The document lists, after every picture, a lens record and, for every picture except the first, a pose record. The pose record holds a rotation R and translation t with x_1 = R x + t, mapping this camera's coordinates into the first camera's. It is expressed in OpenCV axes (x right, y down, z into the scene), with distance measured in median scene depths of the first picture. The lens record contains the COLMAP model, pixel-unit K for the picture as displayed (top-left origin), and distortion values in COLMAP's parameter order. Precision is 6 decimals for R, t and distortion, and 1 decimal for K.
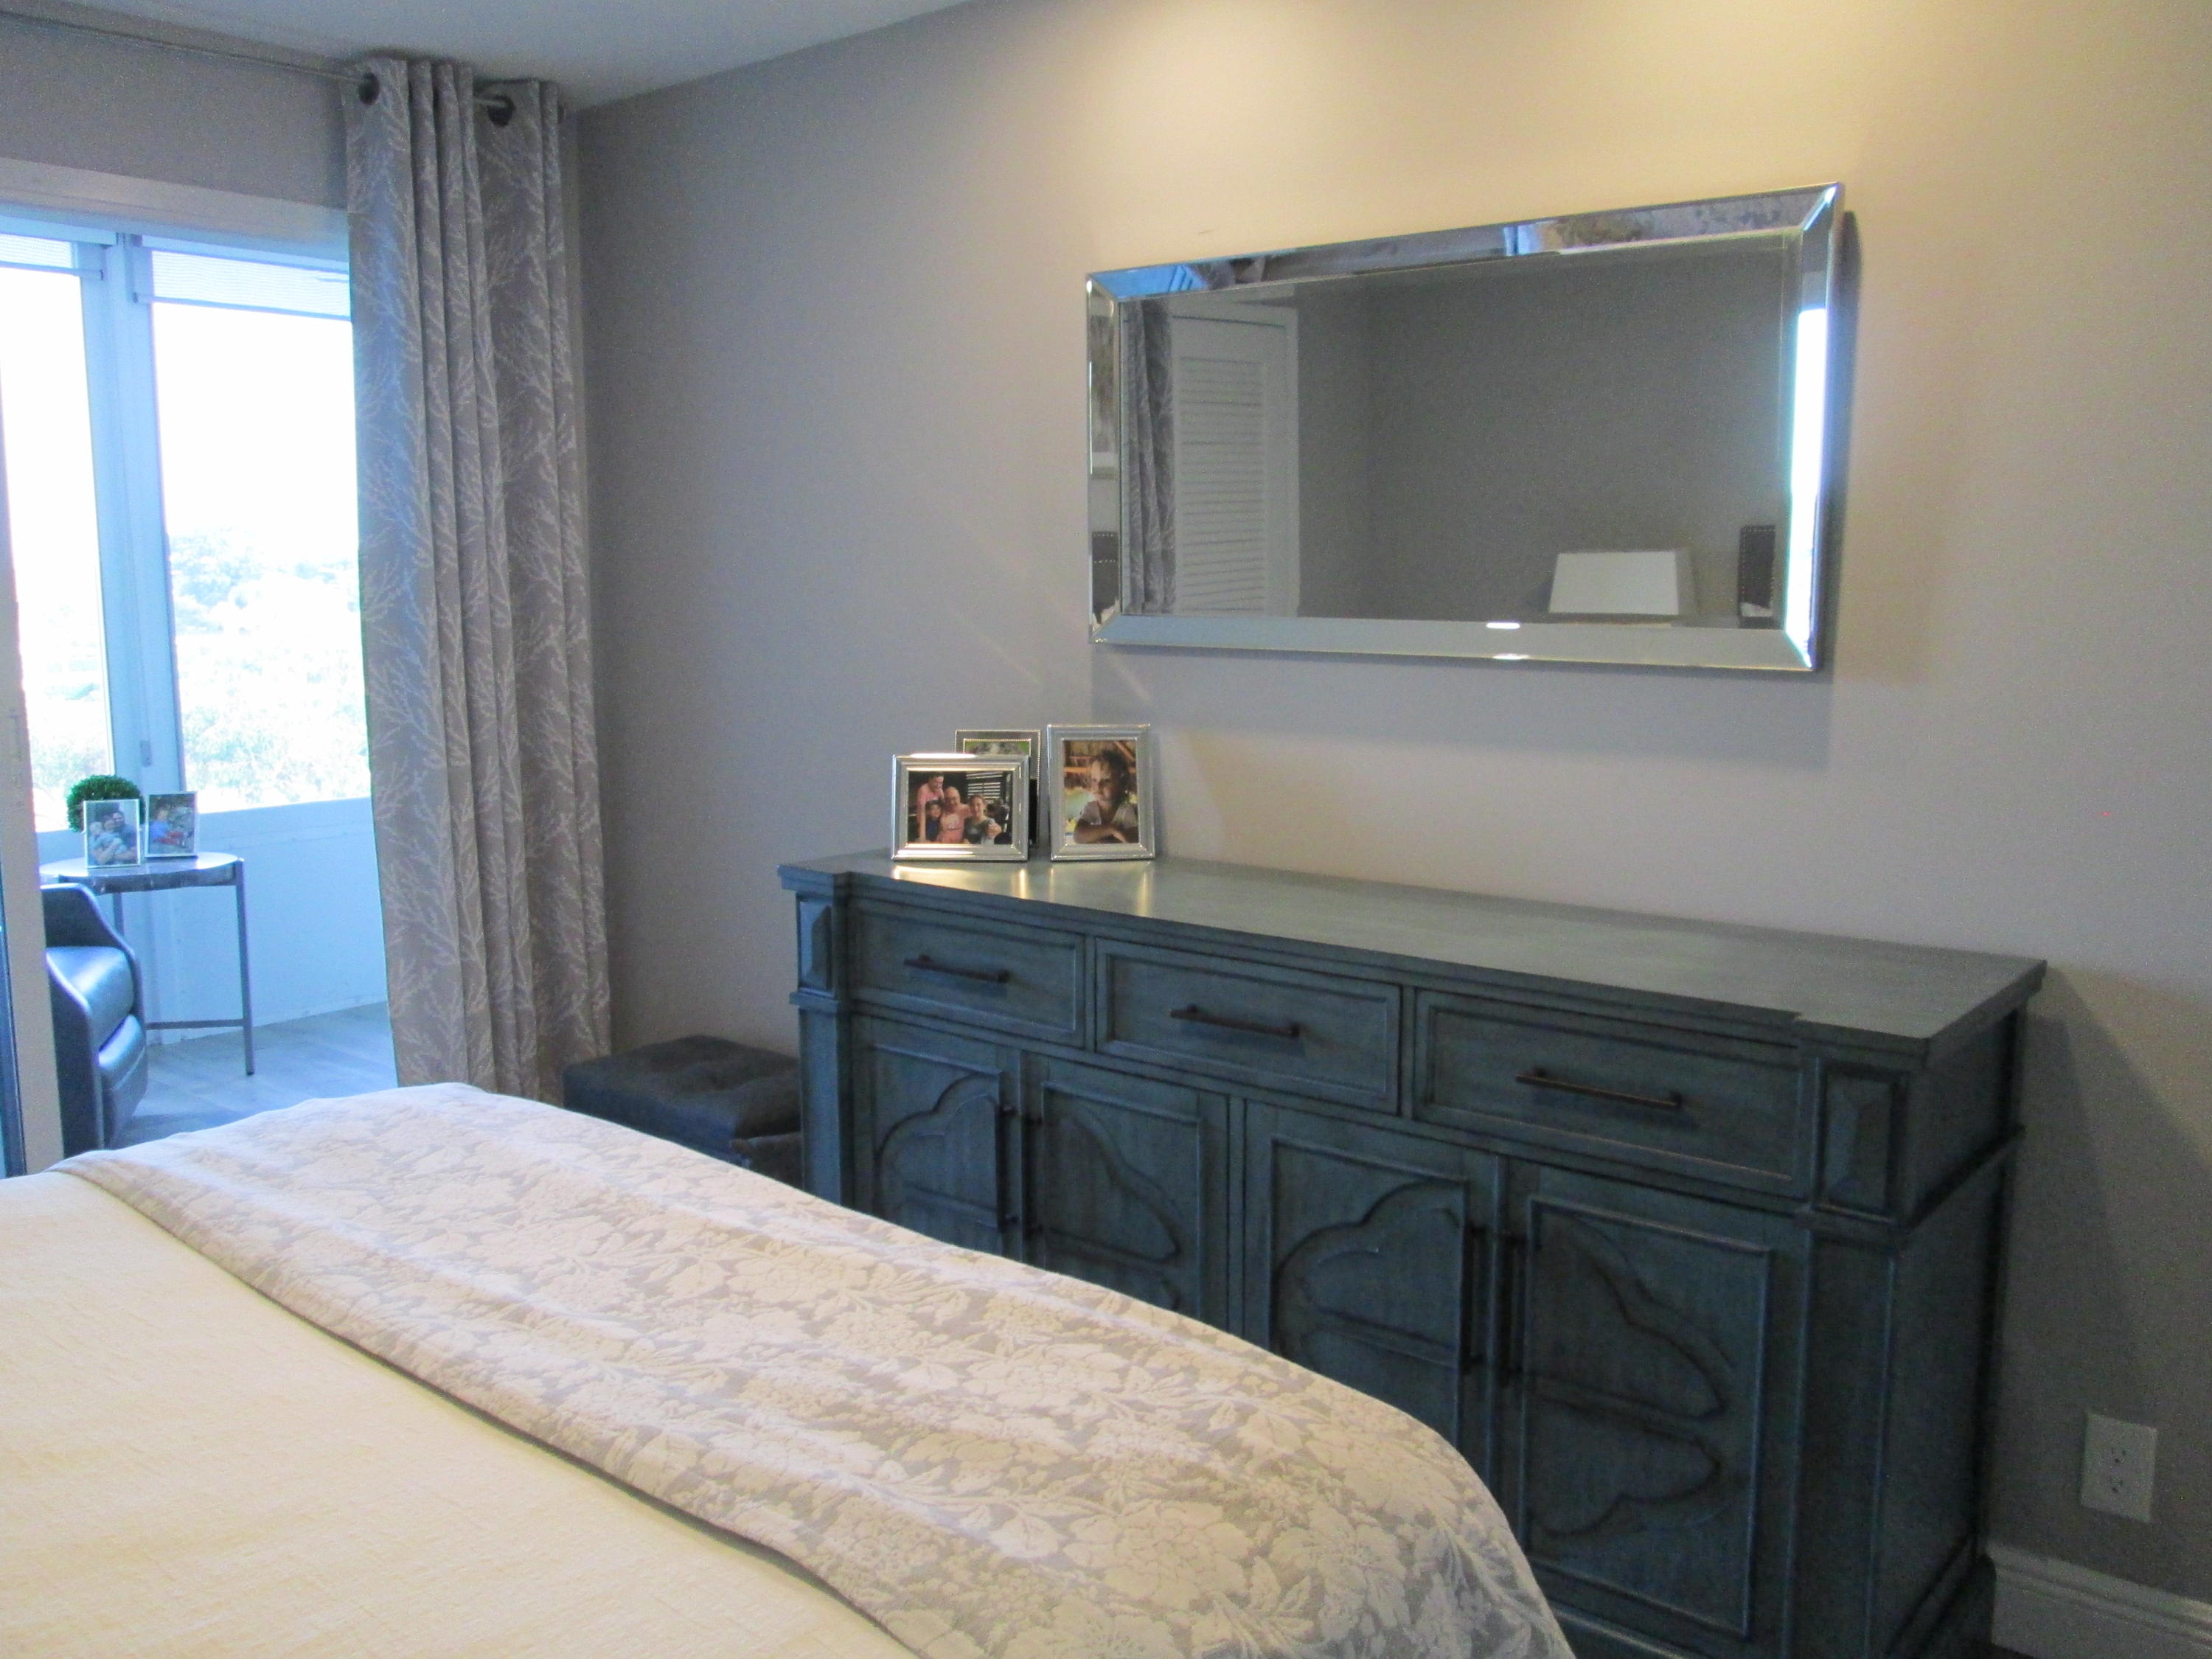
lens RADIAL K [[1824.7, 0, 1106.0], [0, 1824.7, 829.5], [0, 0, 1]] dist [0.002130, 0.001775]
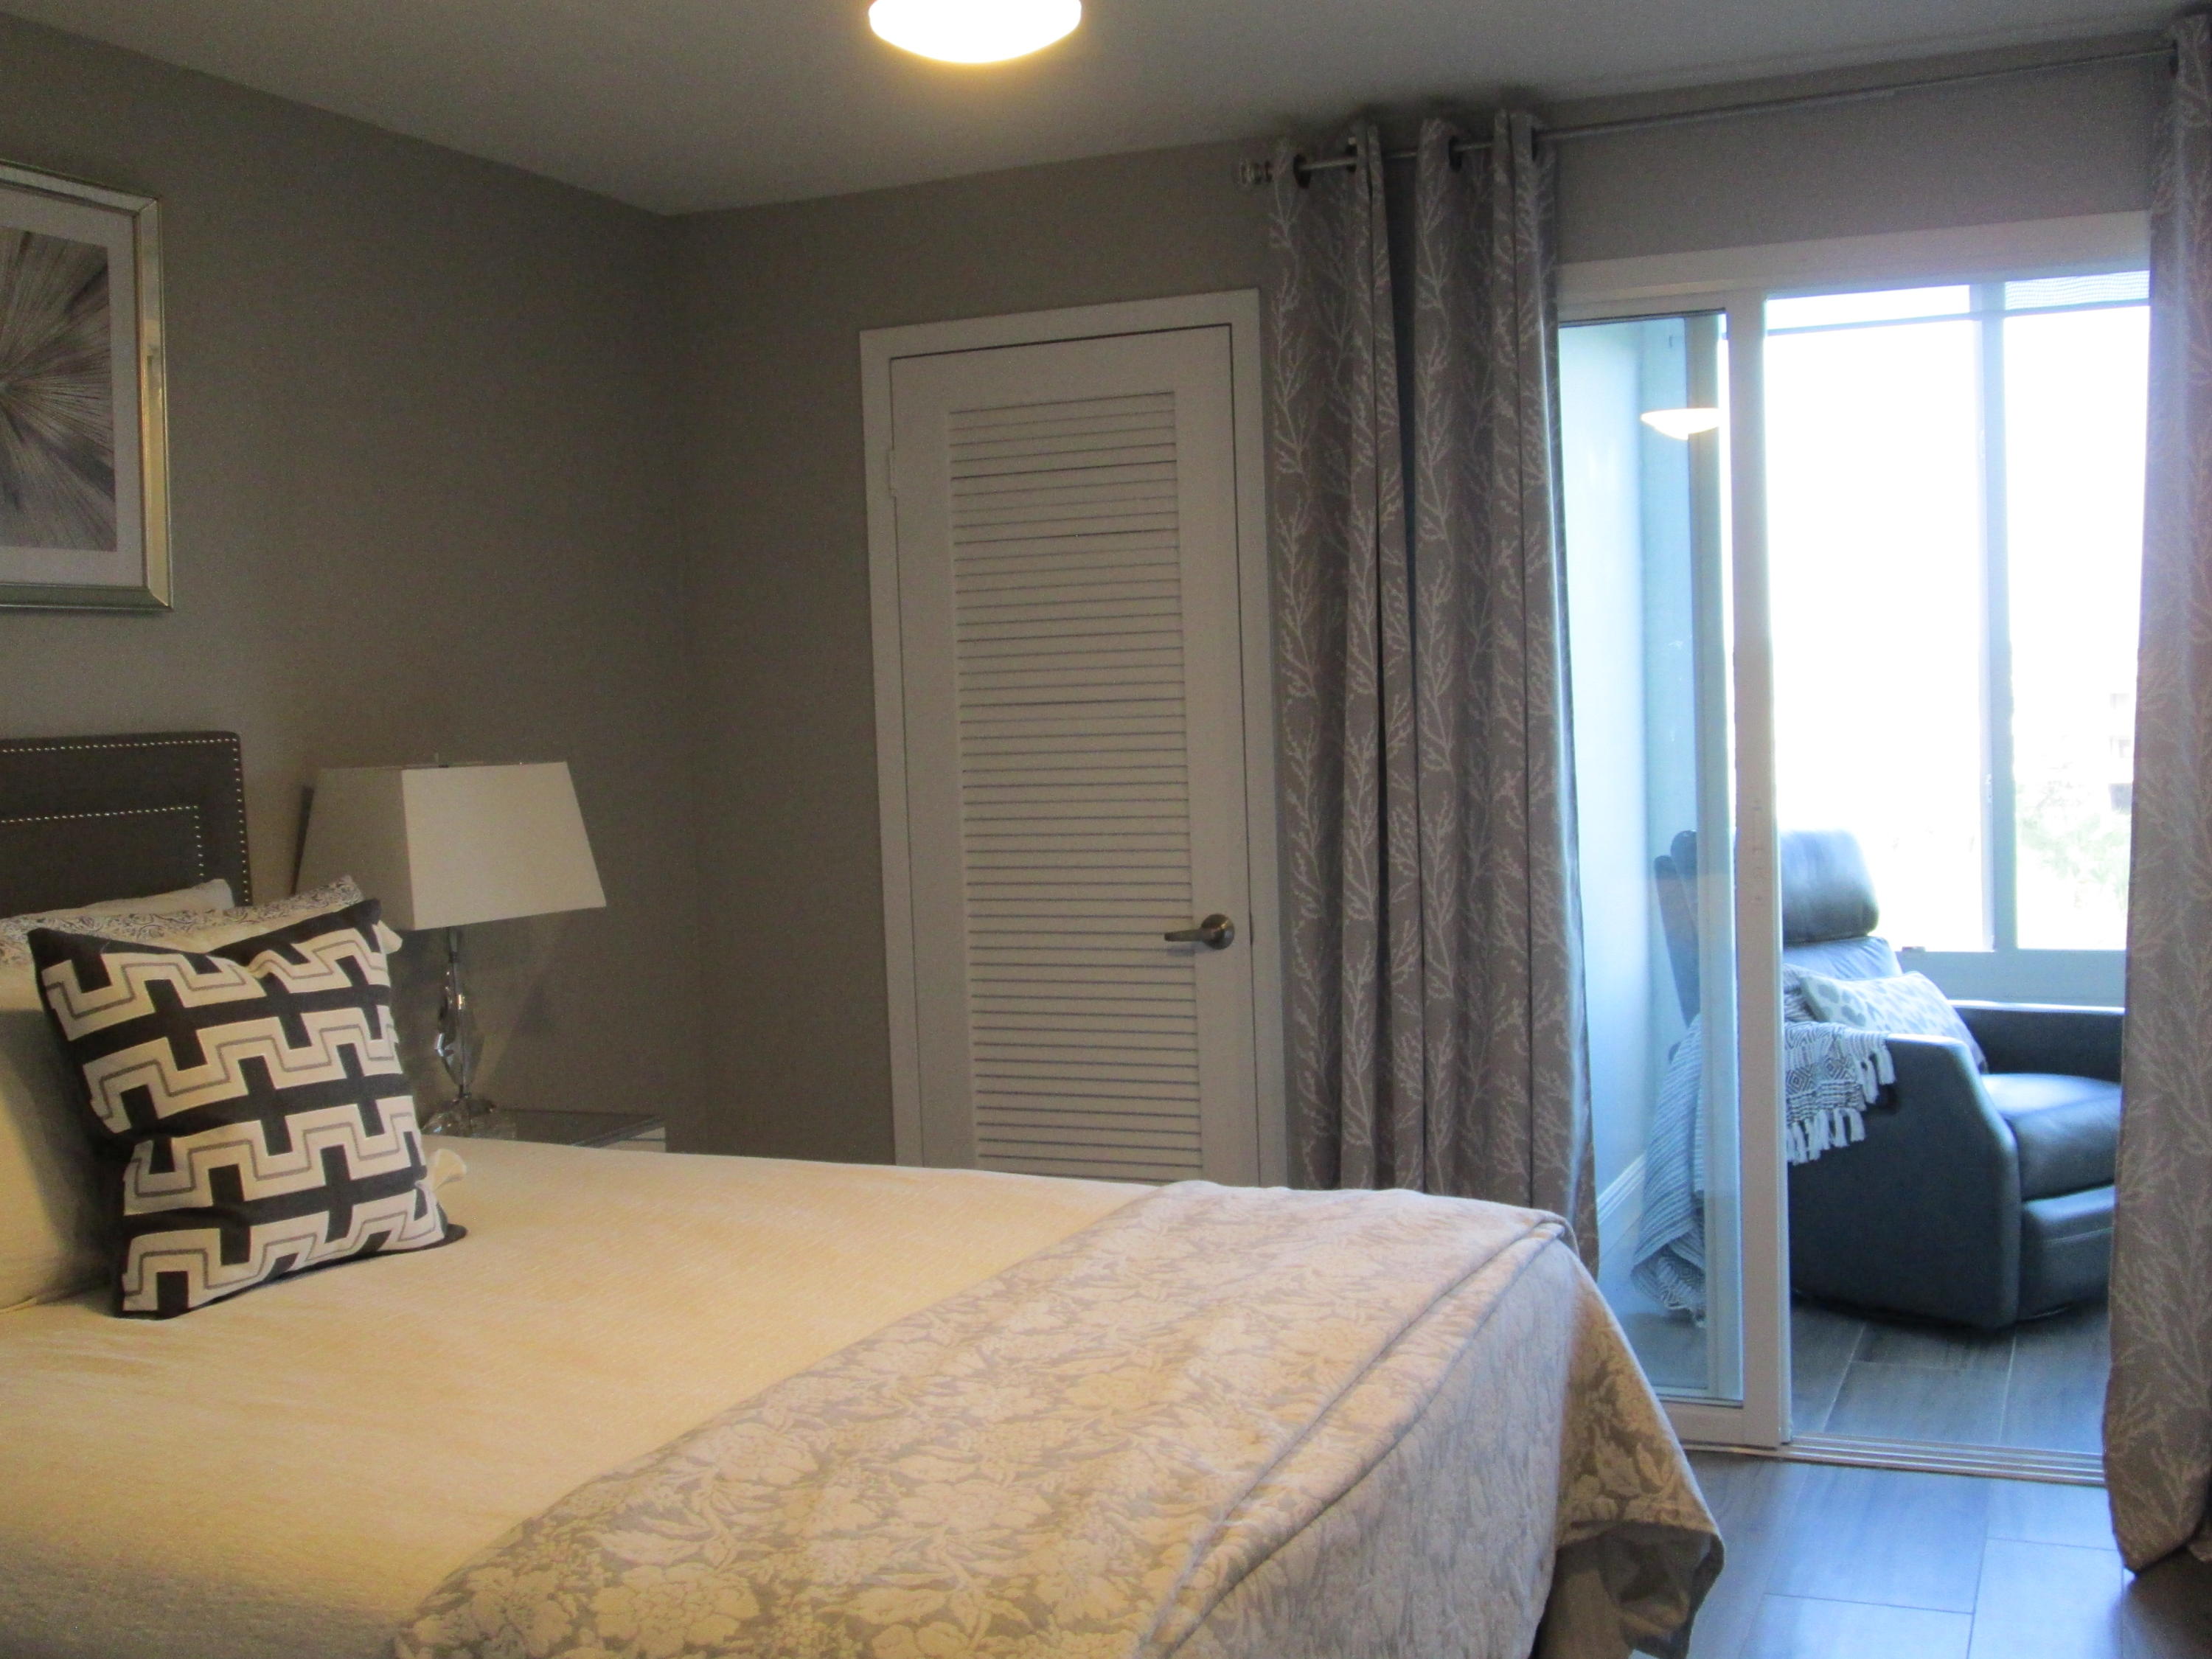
lens RADIAL K [[2376.2, 0, 1106.0], [0, 2376.2, 829.5], [0, 0, 1]] dist [0.000085, -0.015266]
pose [[0.282710, 0.042552, -0.958261, 1.142076], [-0.093750, 0.995458, 0.016545, -0.087048], [0.954613, 0.085160, 0.285416, 0.641366]]
